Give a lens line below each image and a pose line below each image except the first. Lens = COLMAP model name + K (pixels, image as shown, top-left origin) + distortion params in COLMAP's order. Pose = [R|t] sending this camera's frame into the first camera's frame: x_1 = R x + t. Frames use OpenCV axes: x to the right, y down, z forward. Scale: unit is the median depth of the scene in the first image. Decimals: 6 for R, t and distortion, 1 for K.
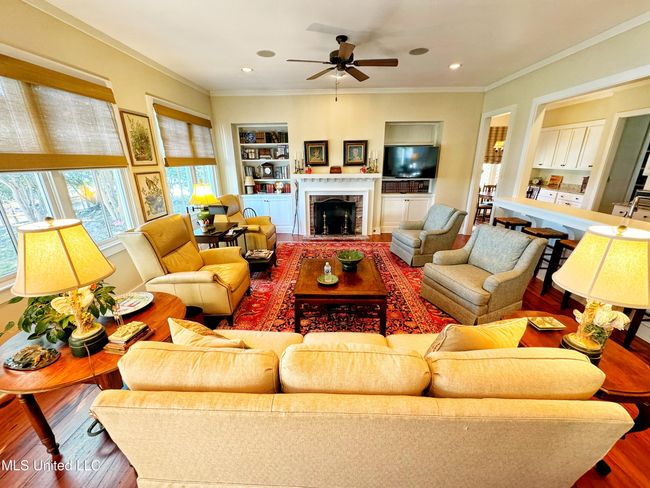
lens RADIAL K [[261.3, 0, 322.6], [0, 261.3, 244.4], [0, 0, 1]] dist [-0.000584, 0.000091]
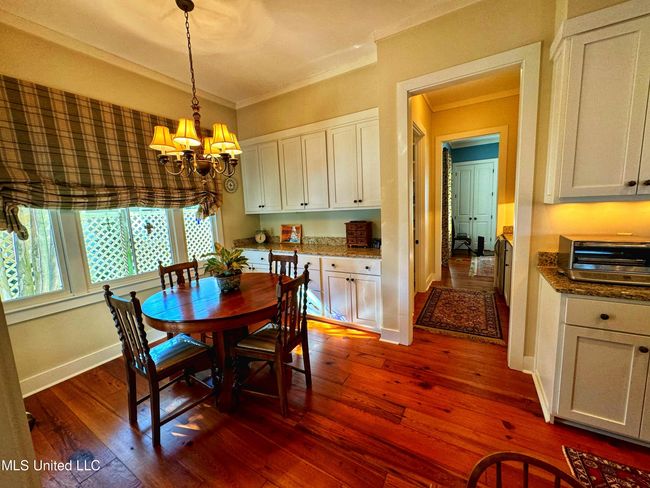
lens RADIAL K [[261.3, 0, 323.1], [0, 261.3, 243.8], [0, 0, 1]] dist [-0.000584, 0.000091]
pose [[0.476643, -0.127218, 0.869843, 0.442452], [0.308910, 0.950611, -0.030240, -0.184315], [-0.823035, 0.283117, 0.492400, 0.675486]]
